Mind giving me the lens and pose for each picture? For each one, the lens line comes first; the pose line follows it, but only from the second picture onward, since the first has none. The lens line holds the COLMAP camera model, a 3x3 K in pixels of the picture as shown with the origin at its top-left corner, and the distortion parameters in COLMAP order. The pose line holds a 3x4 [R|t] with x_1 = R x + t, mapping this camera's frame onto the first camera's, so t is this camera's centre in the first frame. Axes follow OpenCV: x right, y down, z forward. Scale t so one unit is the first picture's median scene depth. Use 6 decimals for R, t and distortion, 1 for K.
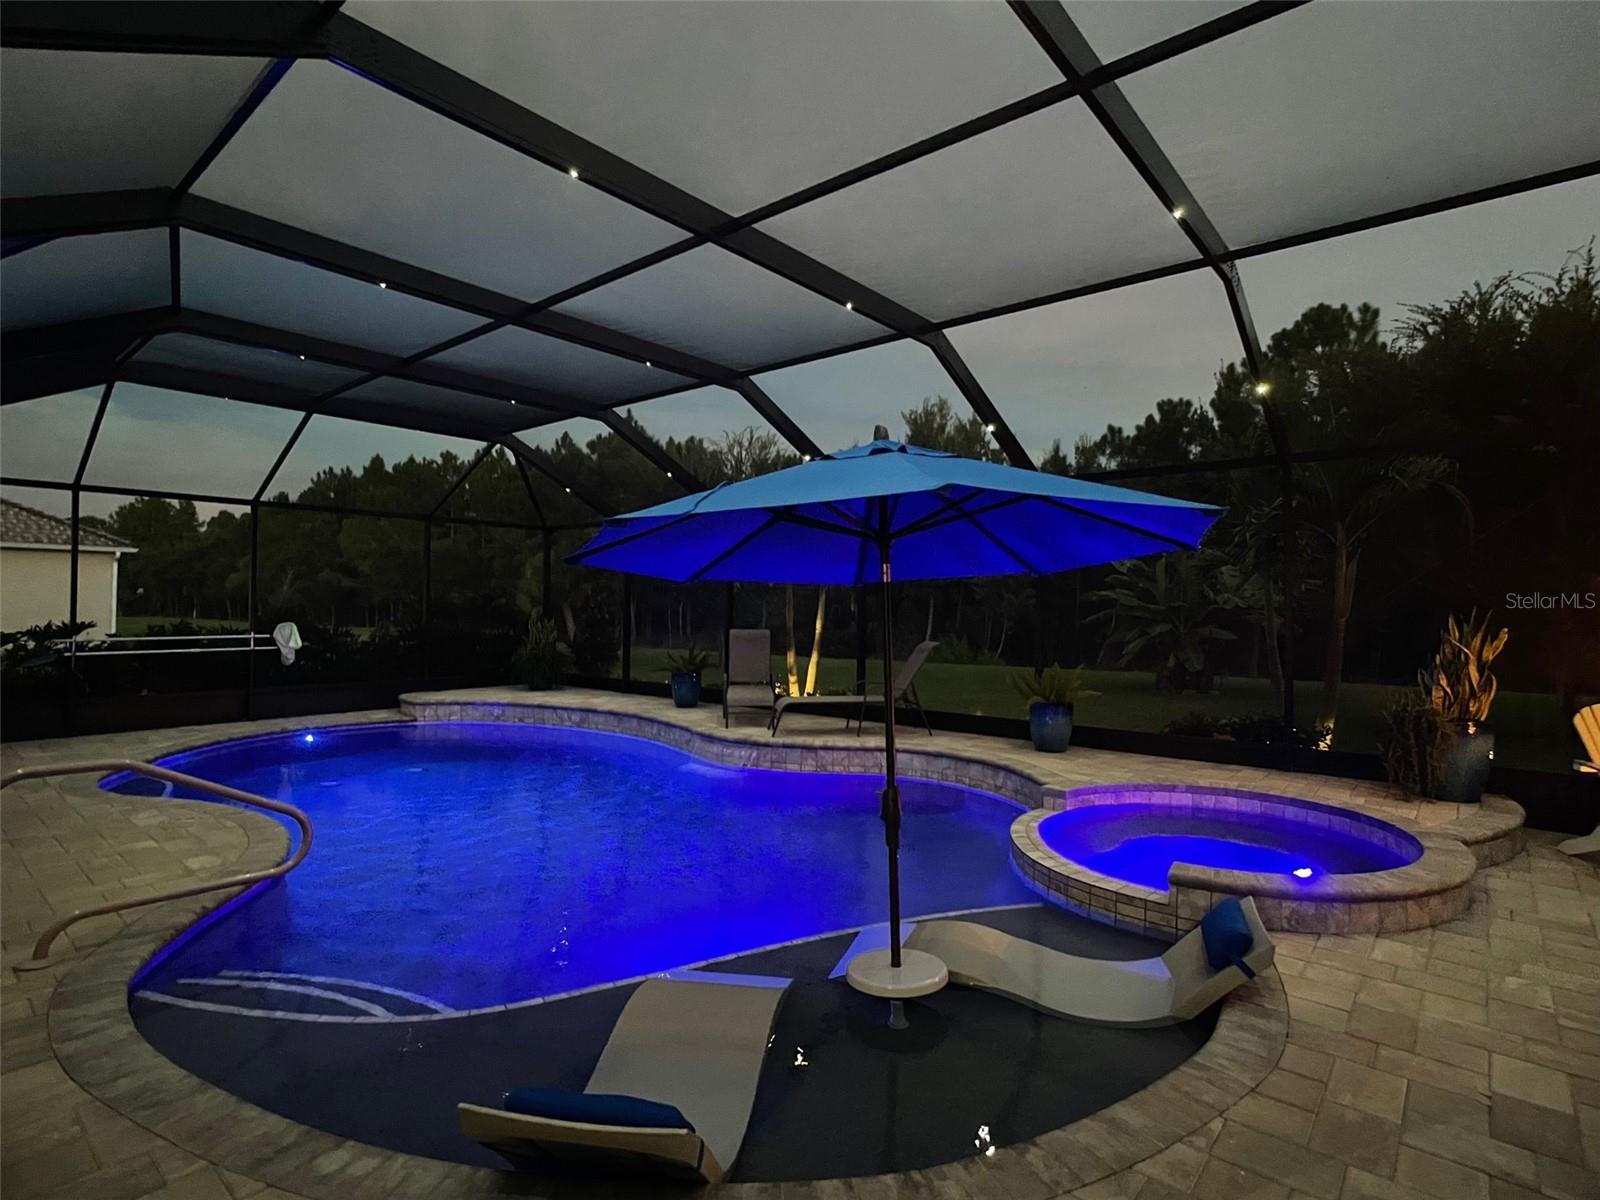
lens RADIAL K [[816.8, 0, 800.1], [0, 816.8, 594.8], [0, 0, 1]] dist [-0.032849, 0.009572]
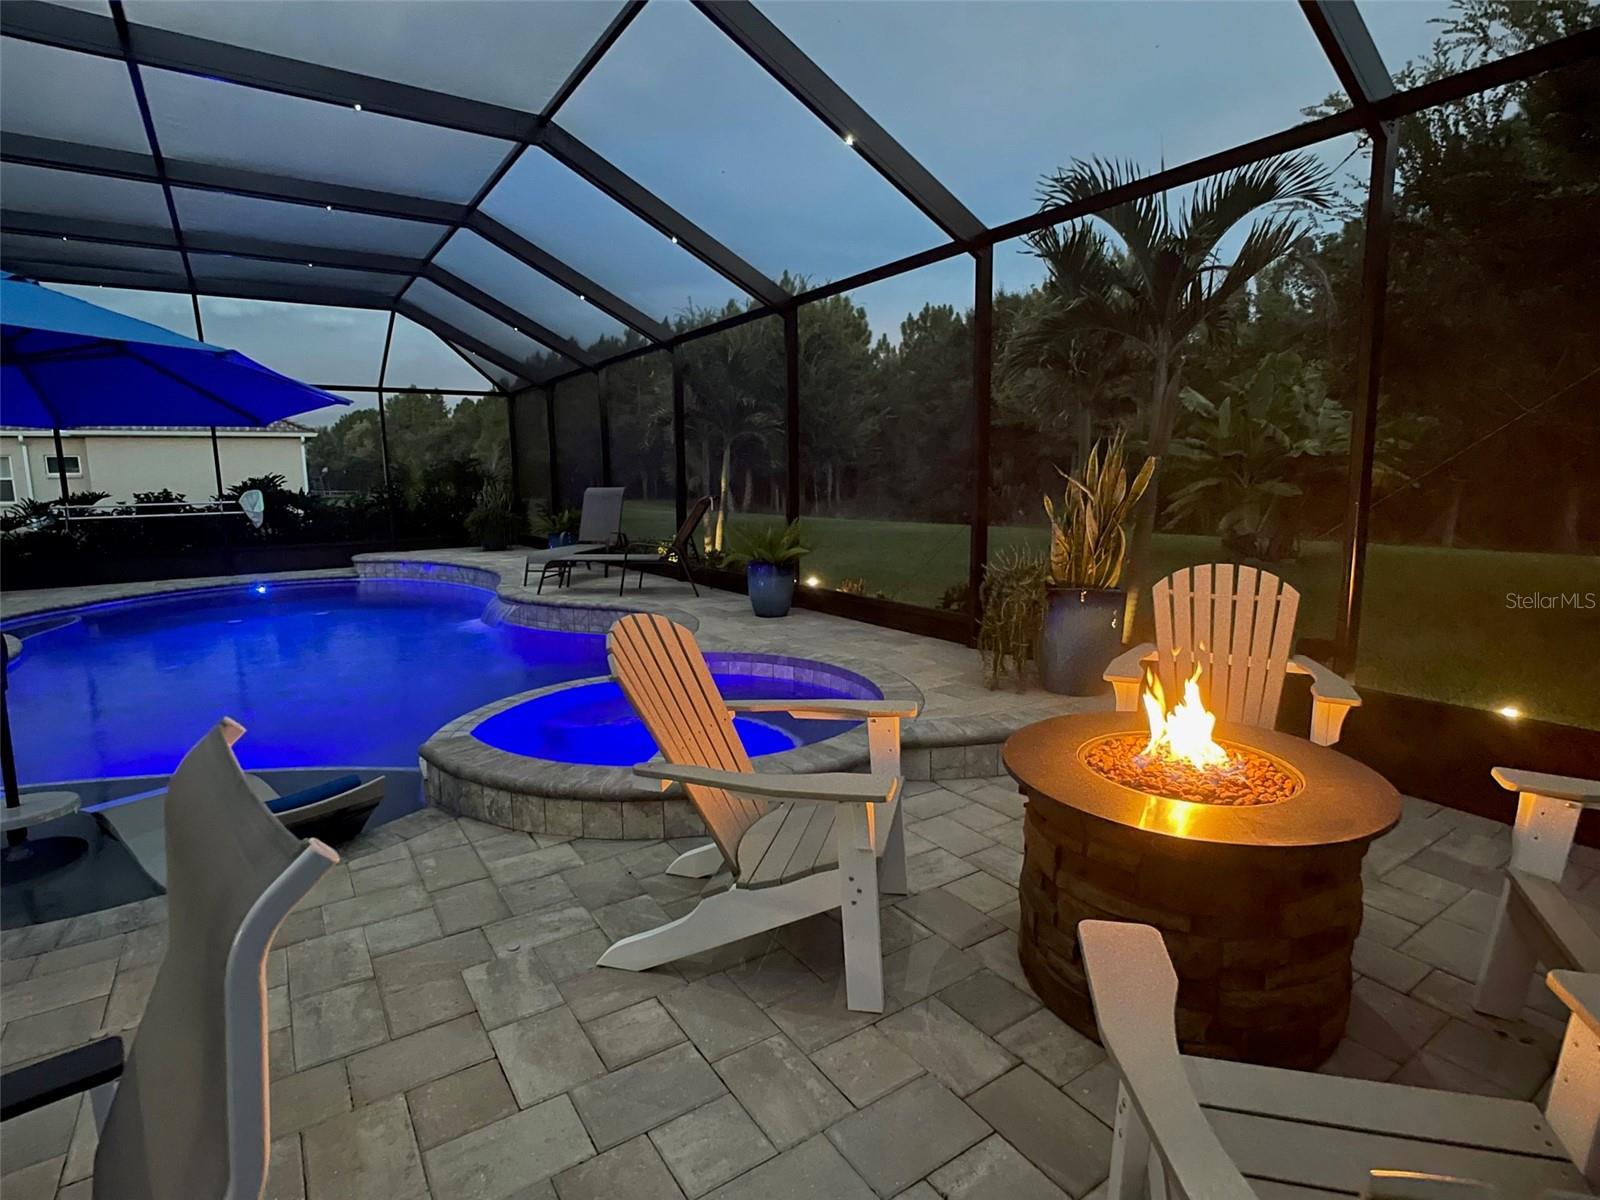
lens RADIAL K [[816.8, 0, 800.1], [0, 816.8, 594.8], [0, 0, 1]] dist [-0.032849, 0.009572]
pose [[0.961964, 0.020219, -0.272429, 0.408159], [0.022951, 0.987750, 0.154350, 0.023493], [0.272212, -0.154731, 0.949715, 0.118939]]
